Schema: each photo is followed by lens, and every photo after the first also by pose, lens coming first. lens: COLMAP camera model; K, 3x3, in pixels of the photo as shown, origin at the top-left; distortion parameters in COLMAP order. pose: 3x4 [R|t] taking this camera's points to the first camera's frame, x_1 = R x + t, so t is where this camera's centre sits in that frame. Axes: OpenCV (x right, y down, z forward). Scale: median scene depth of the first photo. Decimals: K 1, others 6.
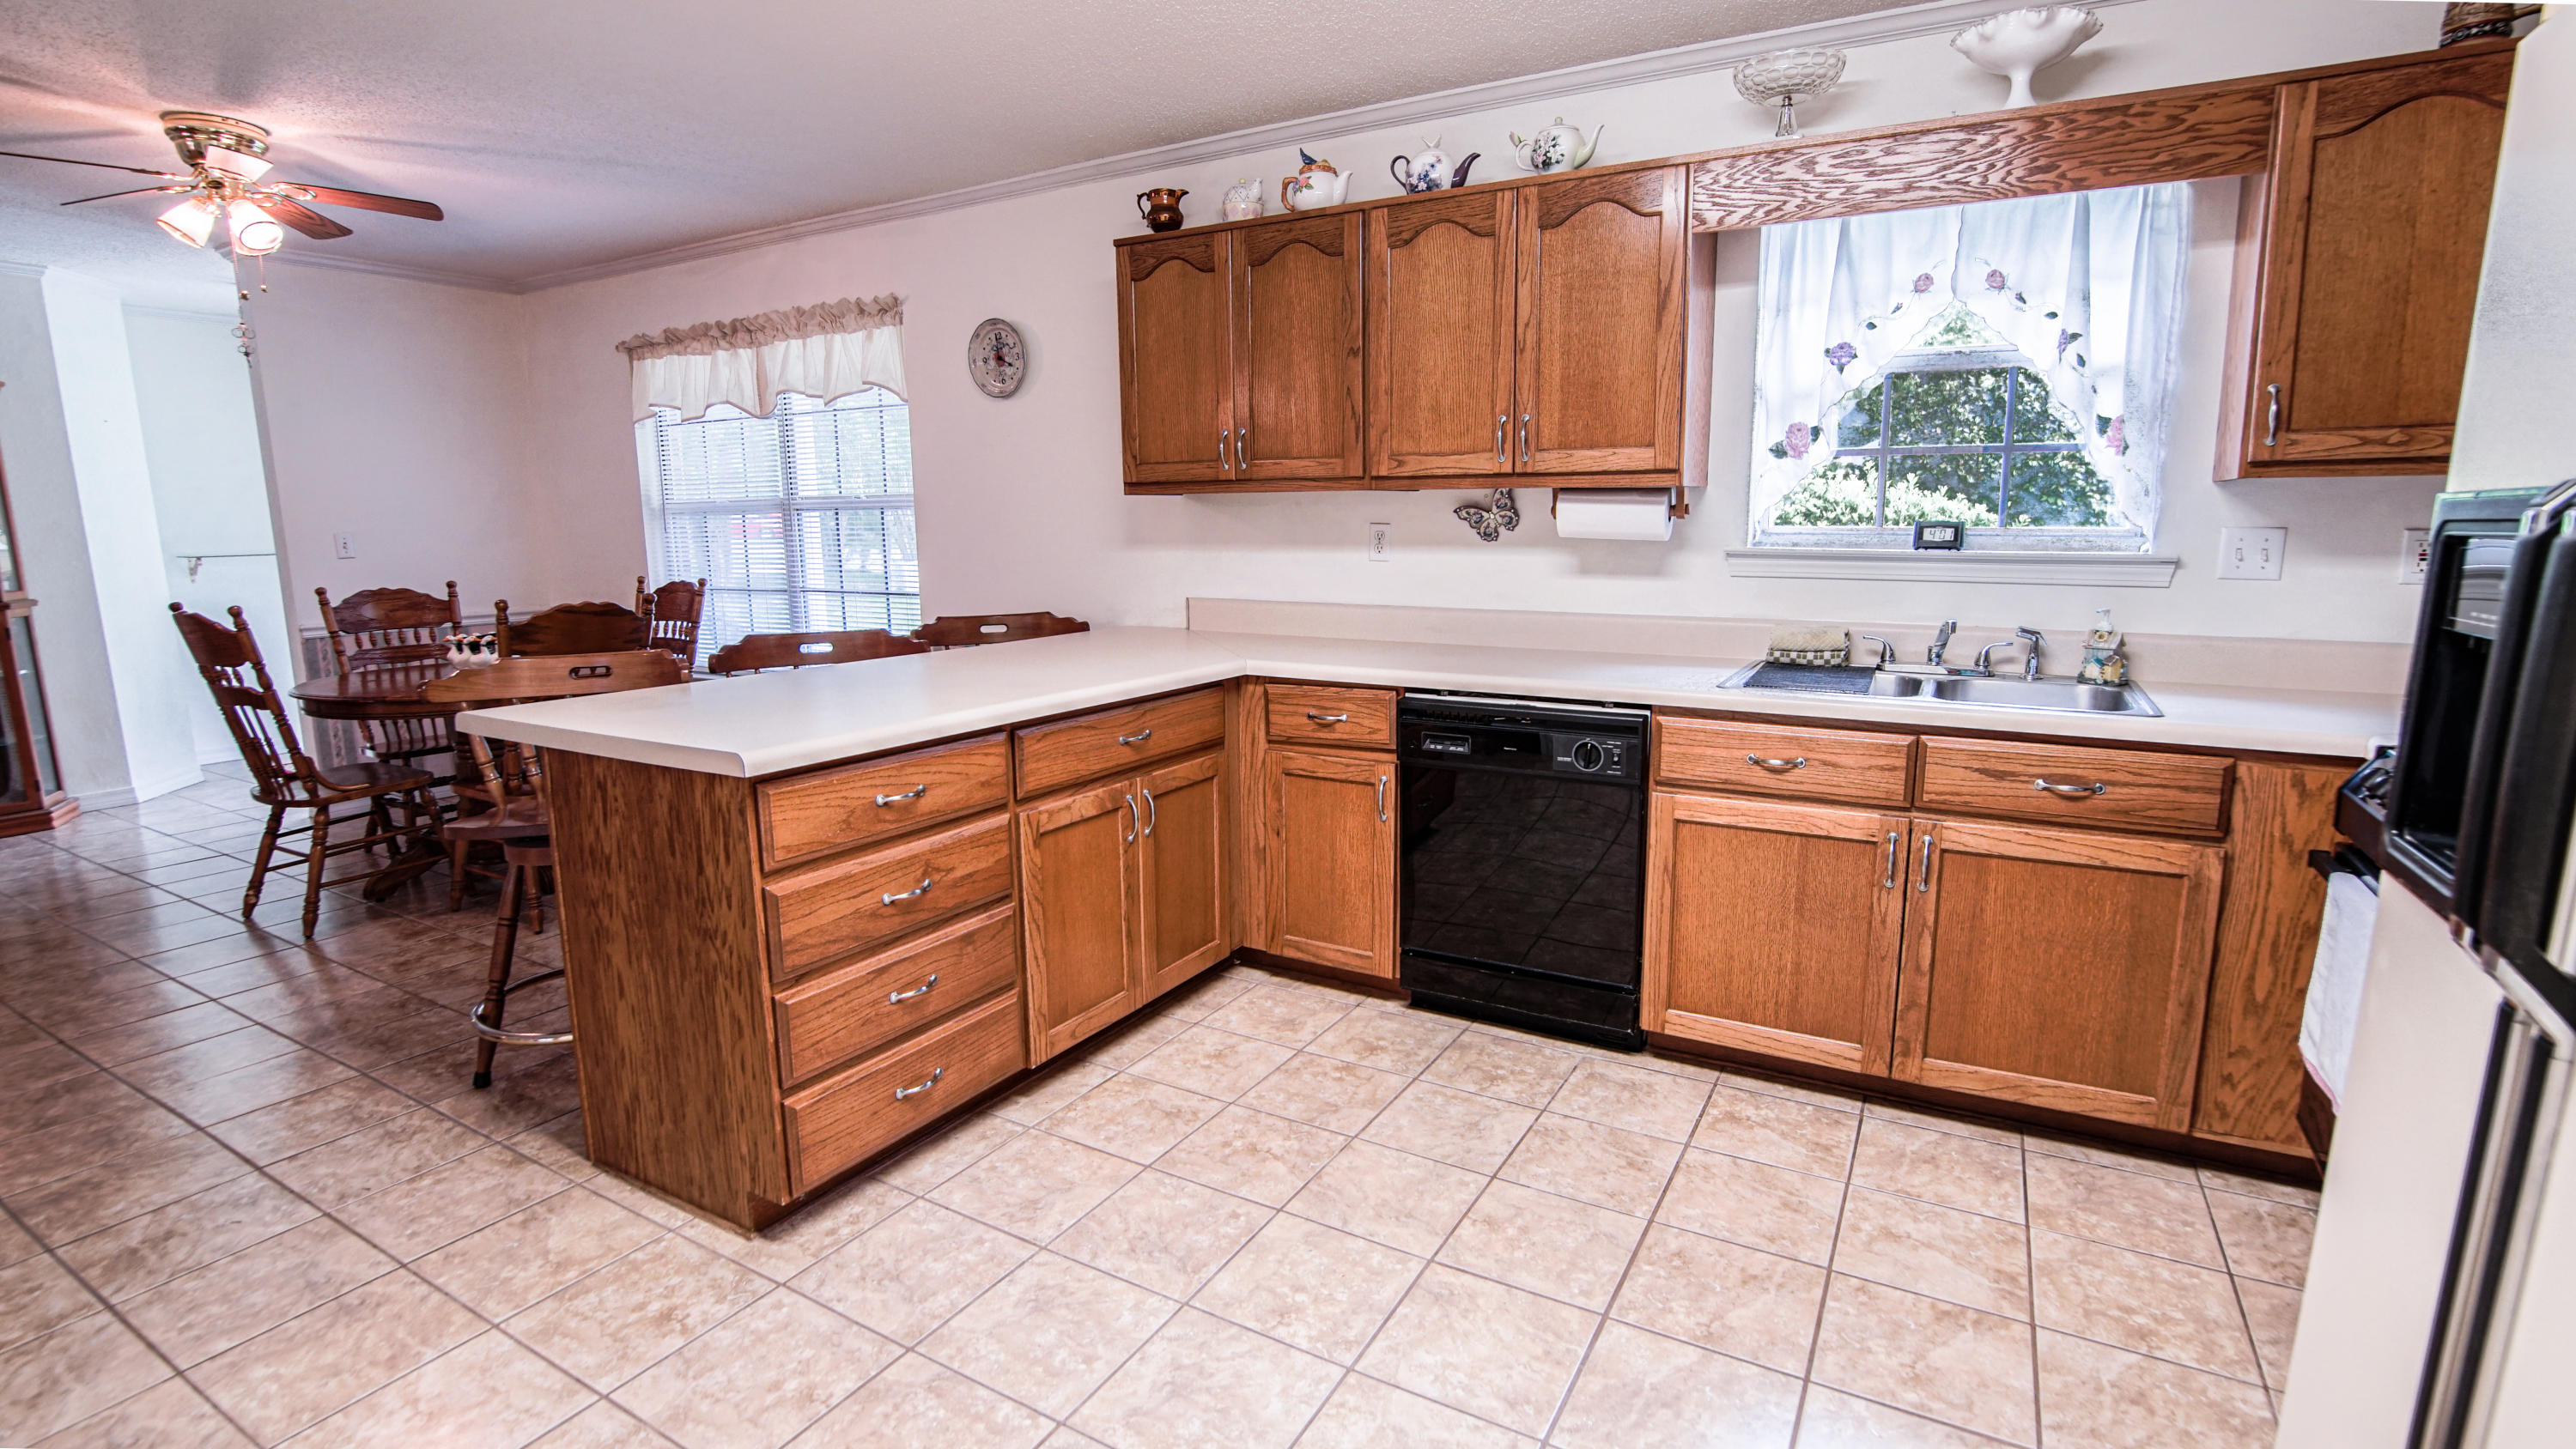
lens RADIAL K [[1197.0, 0, 1310.1], [0, 1197.0, 720.7], [0, 0, 1]] dist [-0.045619, 0.012409]
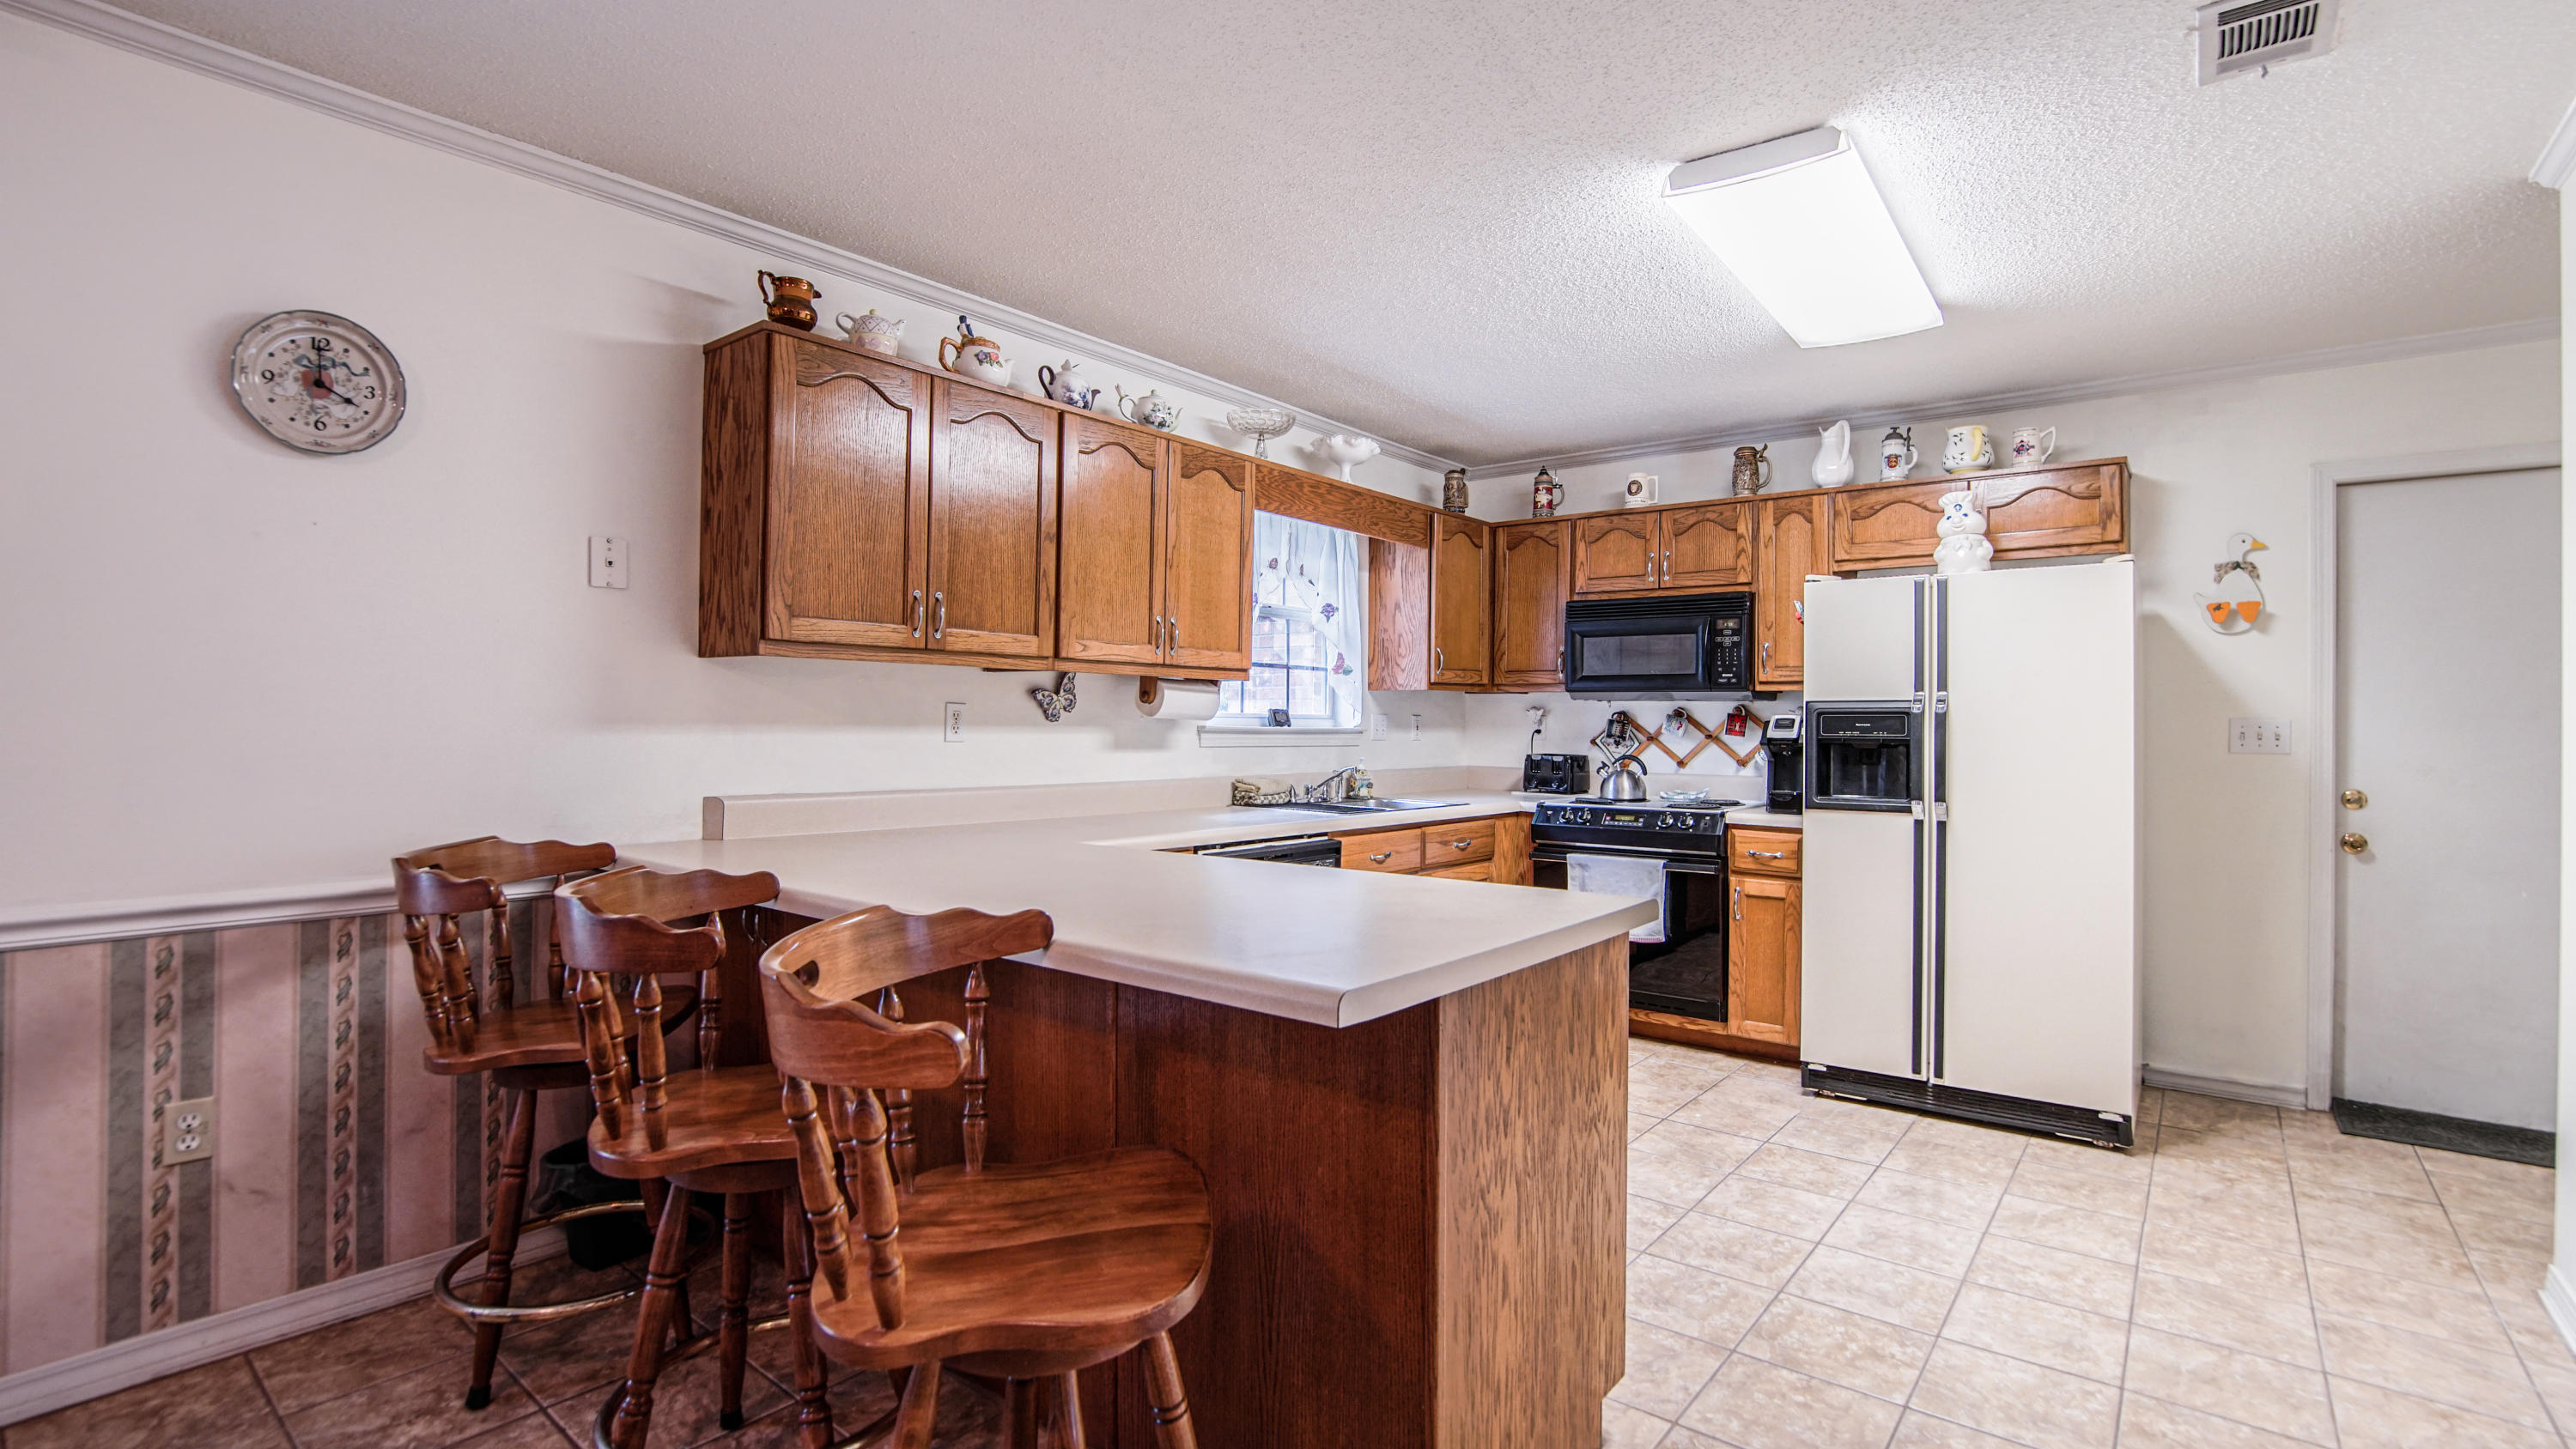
lens RADIAL K [[1164.4, 0, 1300.6], [0, 1164.4, 719.9], [0, 0, 1]] dist [-0.041395, 0.008355]
pose [[0.152848, 0.012667, 0.988168, -0.999012], [0.155754, 0.987112, -0.036745, -0.090528], [-0.975899, 0.159528, 0.148906, 0.722719]]
